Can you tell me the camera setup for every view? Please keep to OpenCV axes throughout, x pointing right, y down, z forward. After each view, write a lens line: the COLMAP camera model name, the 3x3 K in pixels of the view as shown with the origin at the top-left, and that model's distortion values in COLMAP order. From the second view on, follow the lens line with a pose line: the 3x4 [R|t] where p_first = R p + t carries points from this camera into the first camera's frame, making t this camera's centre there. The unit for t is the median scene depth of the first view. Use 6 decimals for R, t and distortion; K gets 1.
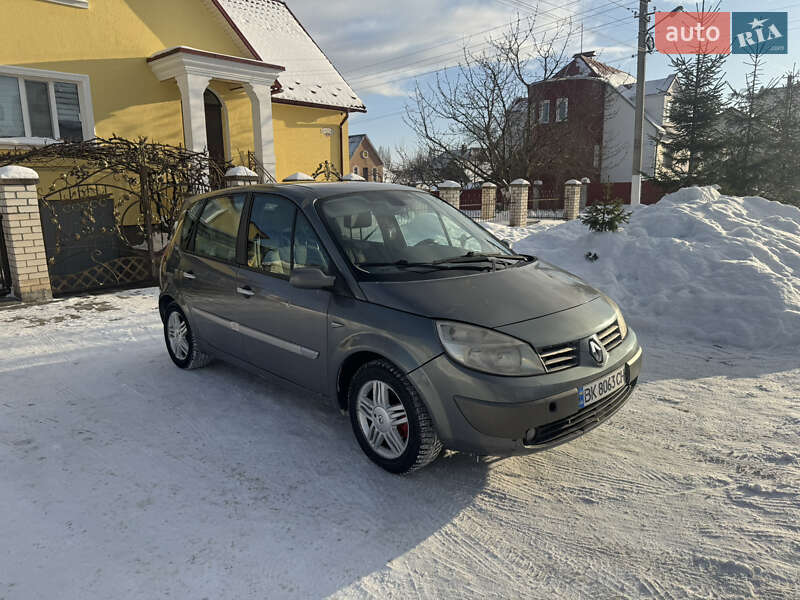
lens RADIAL K [[566.1, 0, 395.1], [0, 566.1, 300.6], [0, 0, 1]] dist [0.053491, -0.070258]
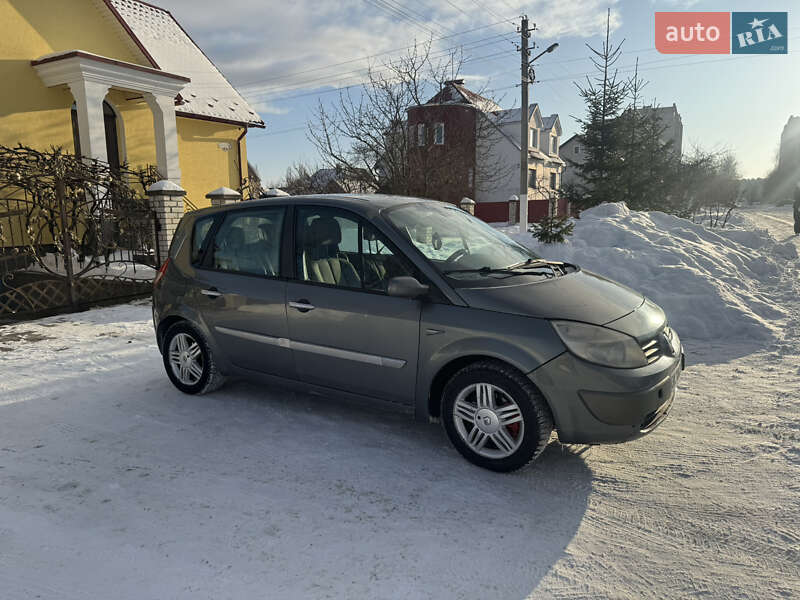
lens RADIAL K [[566.1, 0, 400.0], [0, 566.1, 301.2], [0, 0, 1]] dist [0.053491, -0.070258]
pose [[0.971799, -0.038580, 0.232633, -0.250006], [0.045673, 0.998639, -0.025181, 0.006669], [-0.231345, 0.035096, 0.972239, 0.014377]]
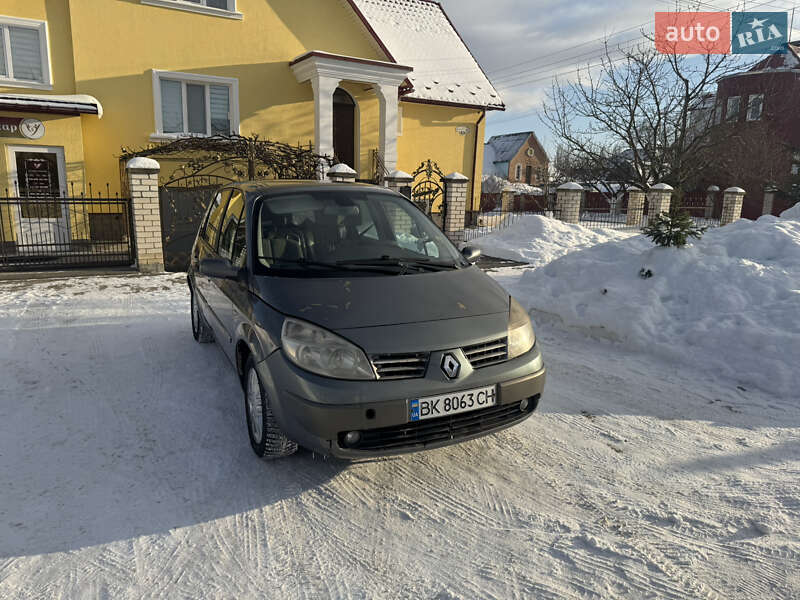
lens RADIAL K [[566.1, 0, 392.8], [0, 566.1, 298.9], [0, 0, 1]] dist [0.053491, -0.070258]
pose [[0.952404, 0.095636, -0.289448, 0.311017], [-0.095244, 0.995334, 0.015475, -0.017578], [0.289578, 0.012830, 0.957069, 0.031417]]
